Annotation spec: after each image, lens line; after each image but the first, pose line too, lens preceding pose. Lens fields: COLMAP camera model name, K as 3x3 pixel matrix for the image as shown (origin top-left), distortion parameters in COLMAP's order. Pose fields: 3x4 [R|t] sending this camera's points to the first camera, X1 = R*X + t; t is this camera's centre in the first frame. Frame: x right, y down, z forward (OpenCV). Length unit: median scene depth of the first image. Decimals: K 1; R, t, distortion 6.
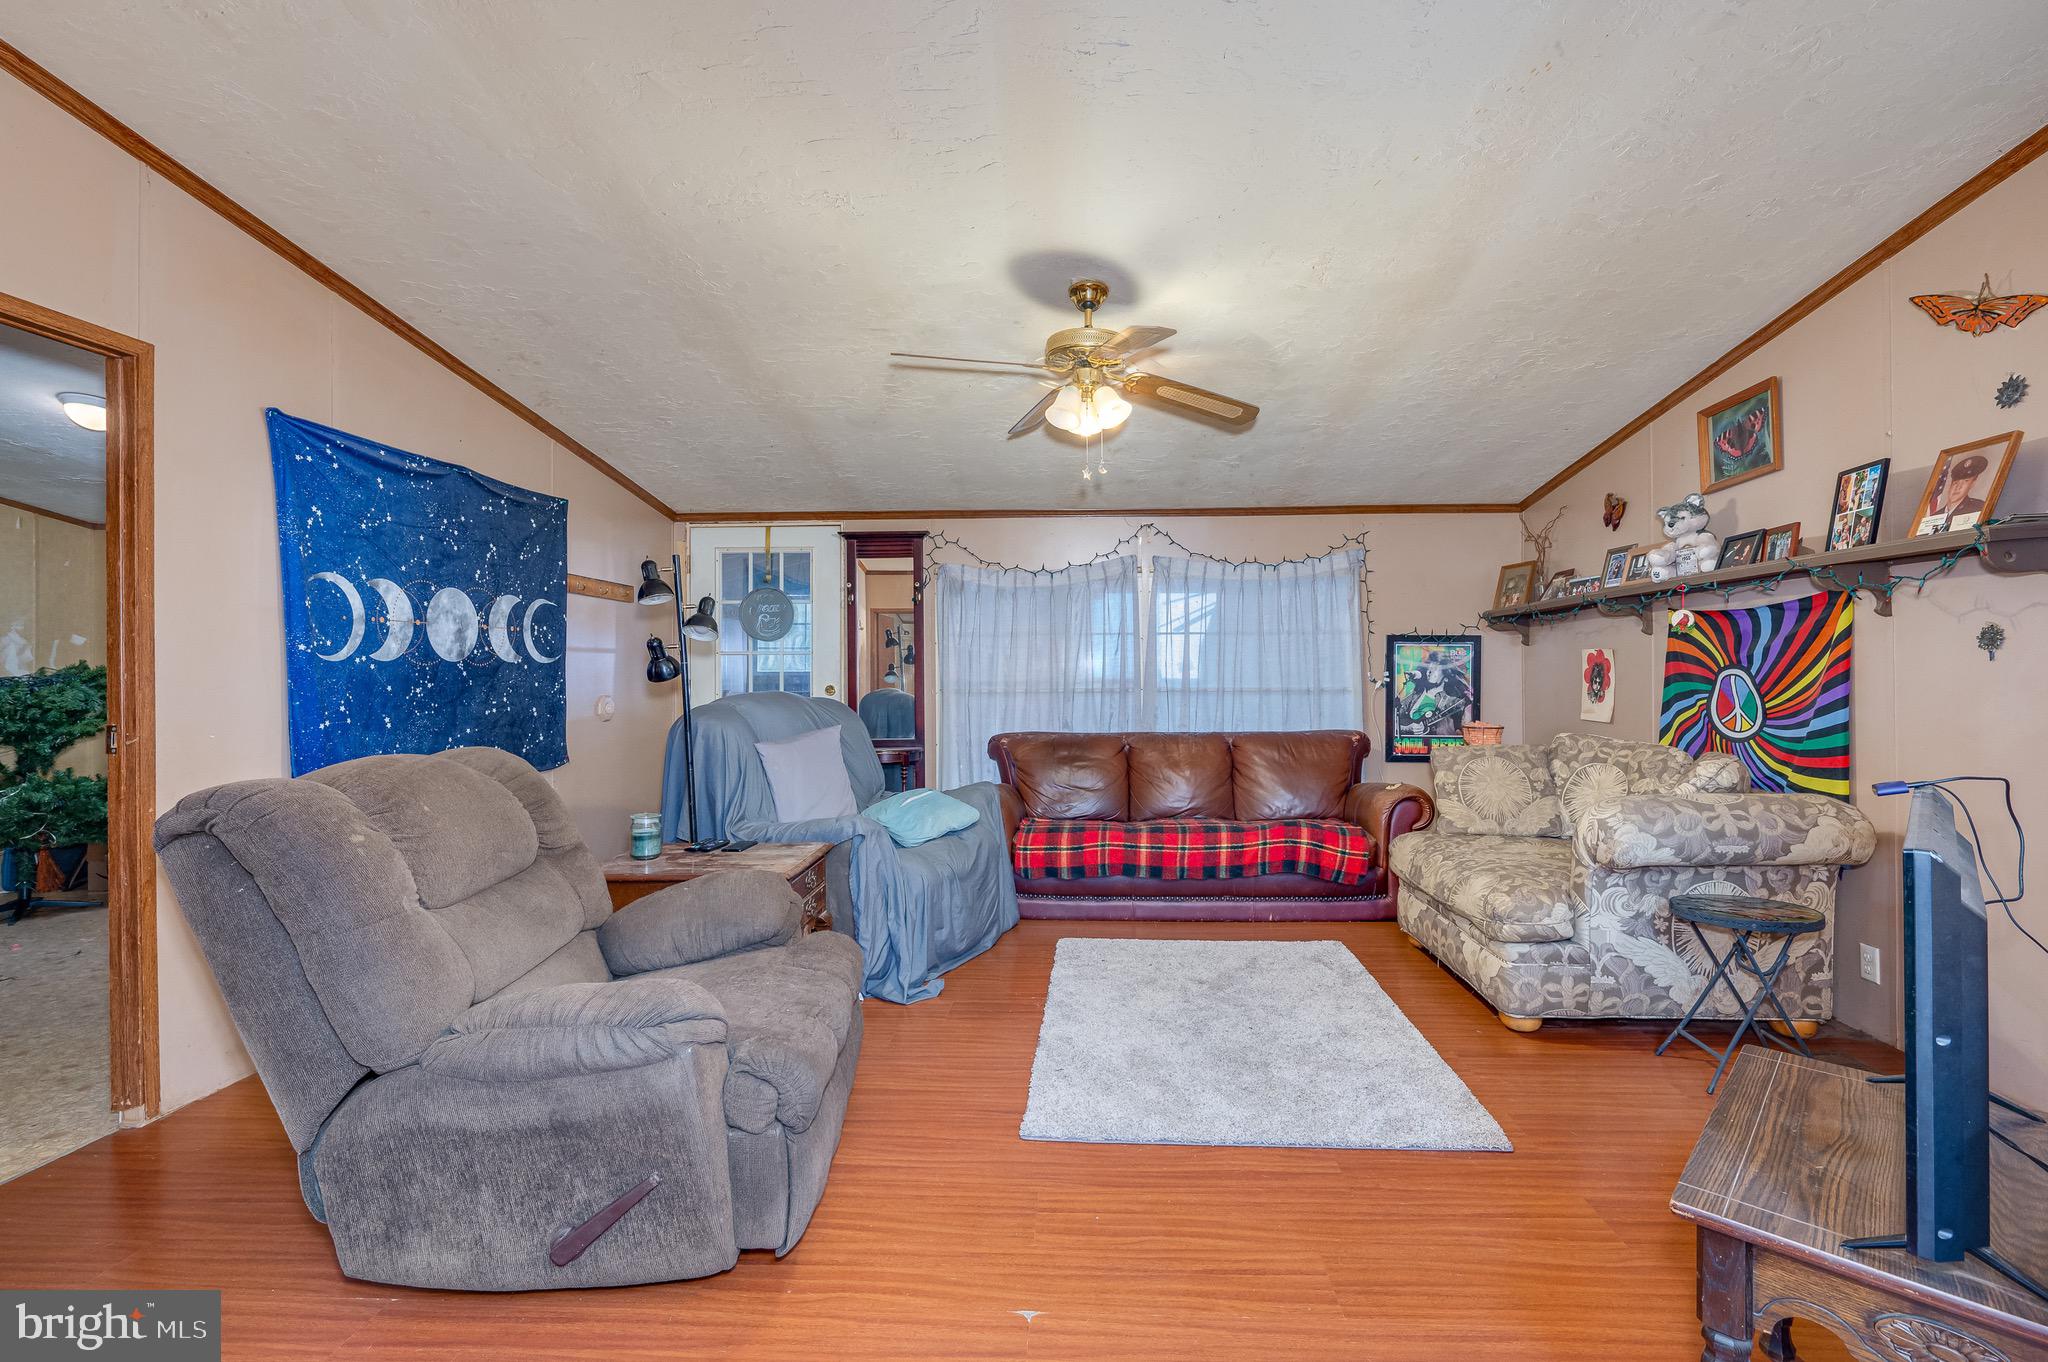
lens RADIAL K [[883.6, 0, 1037.9], [0, 883.6, 676.1], [0, 0, 1]] dist [-0.013001, -0.000540]
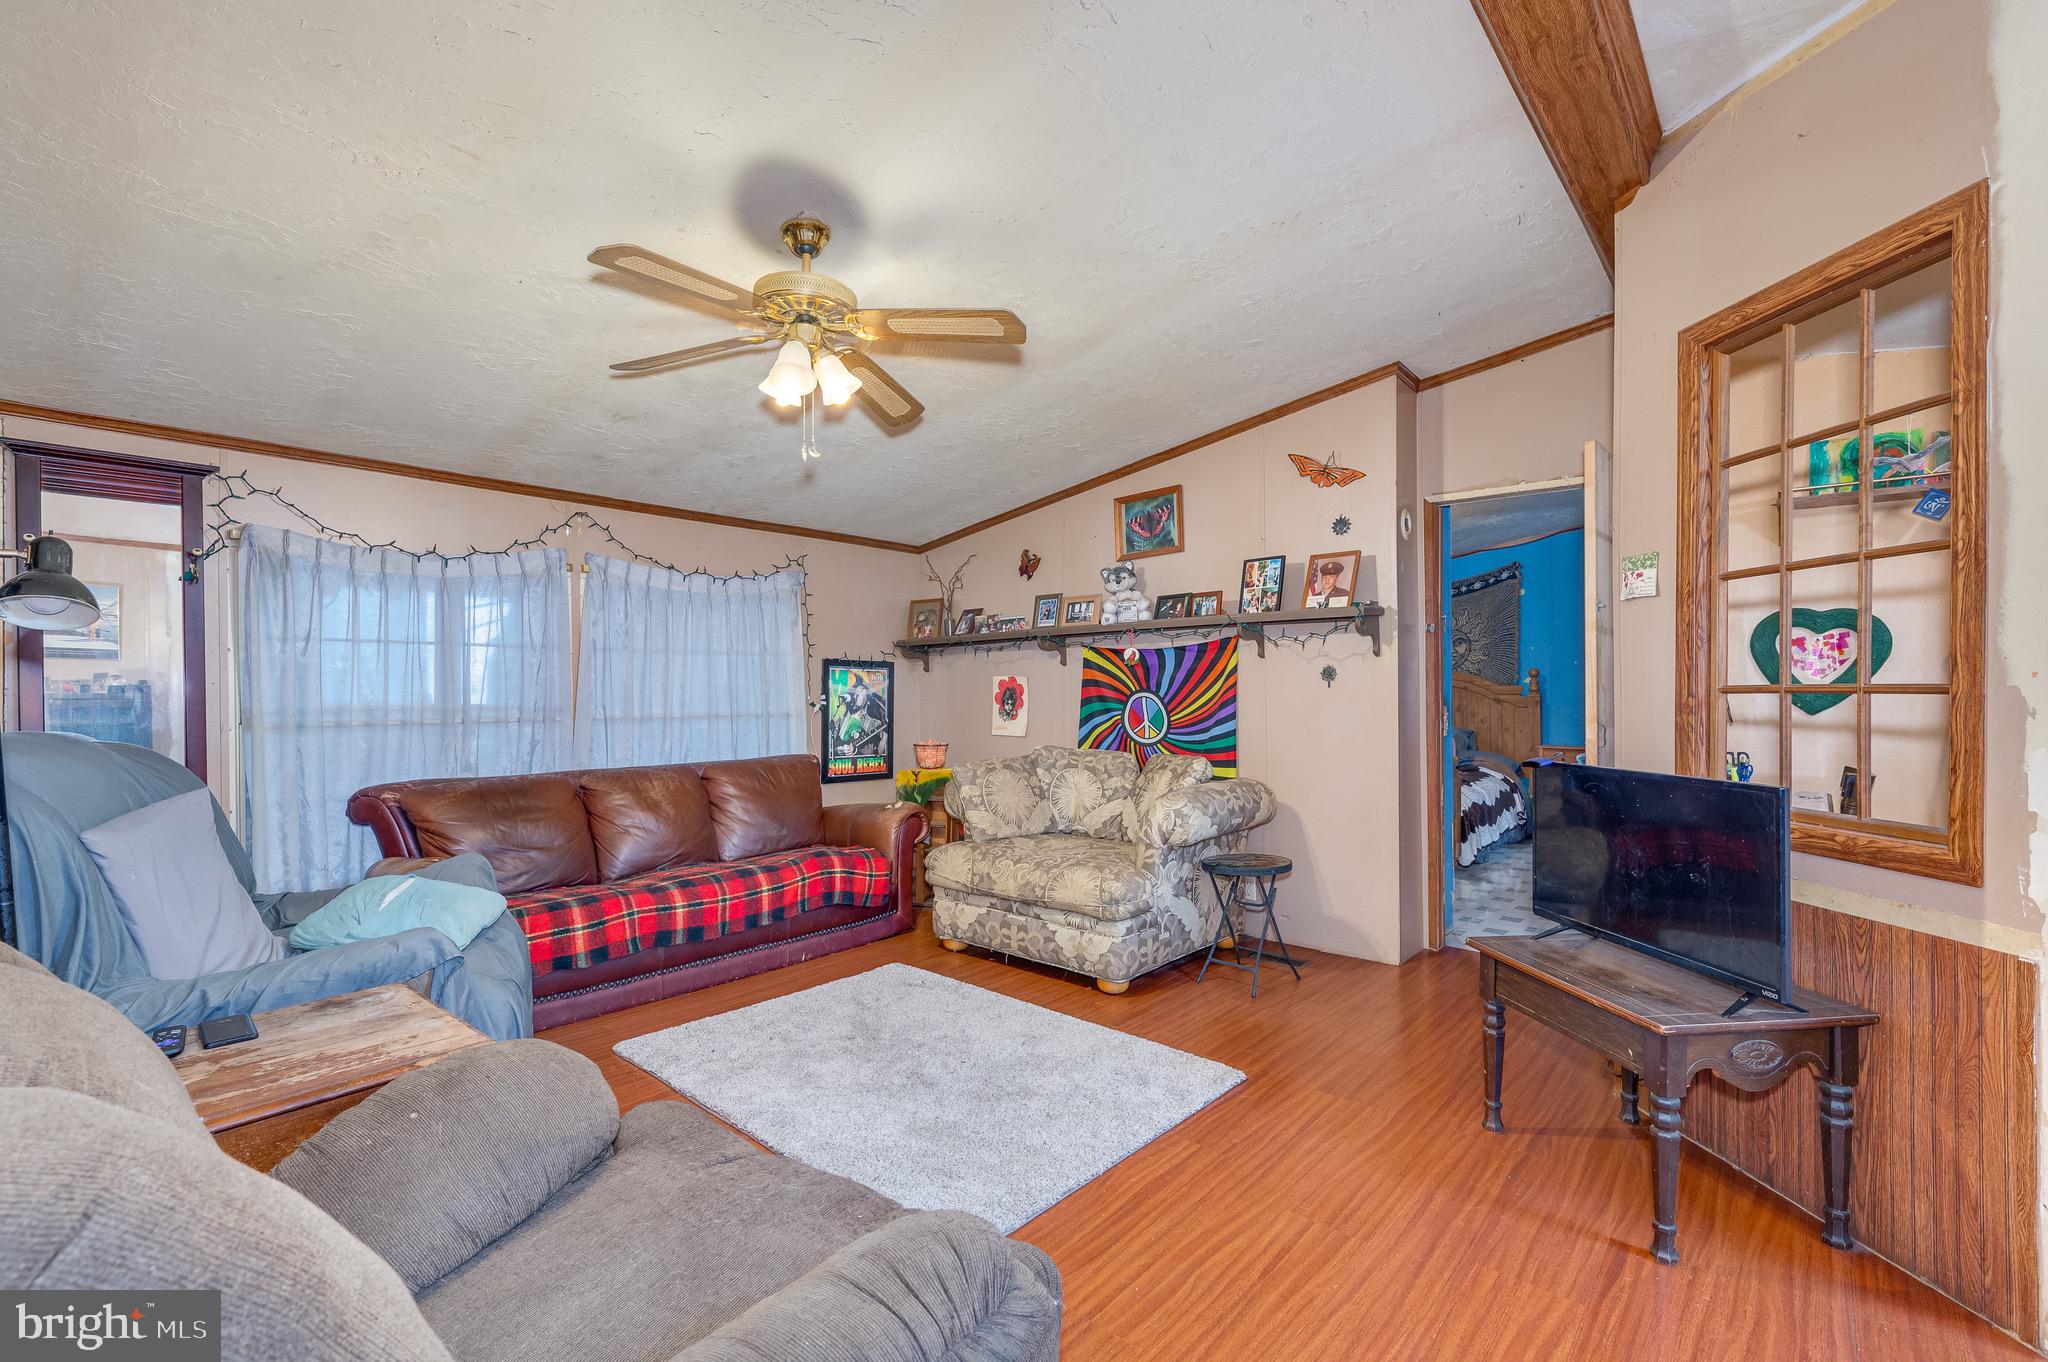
lens RADIAL K [[883.6, 0, 1028.0], [0, 883.6, 699.8], [0, 0, 1]] dist [-0.013001, -0.000540]
pose [[0.628092, -0.003754, 0.778130, -0.318622], [0.004582, 0.999989, 0.001126, 0.000383], [-0.778126, 0.002858, 0.628102, 0.229528]]
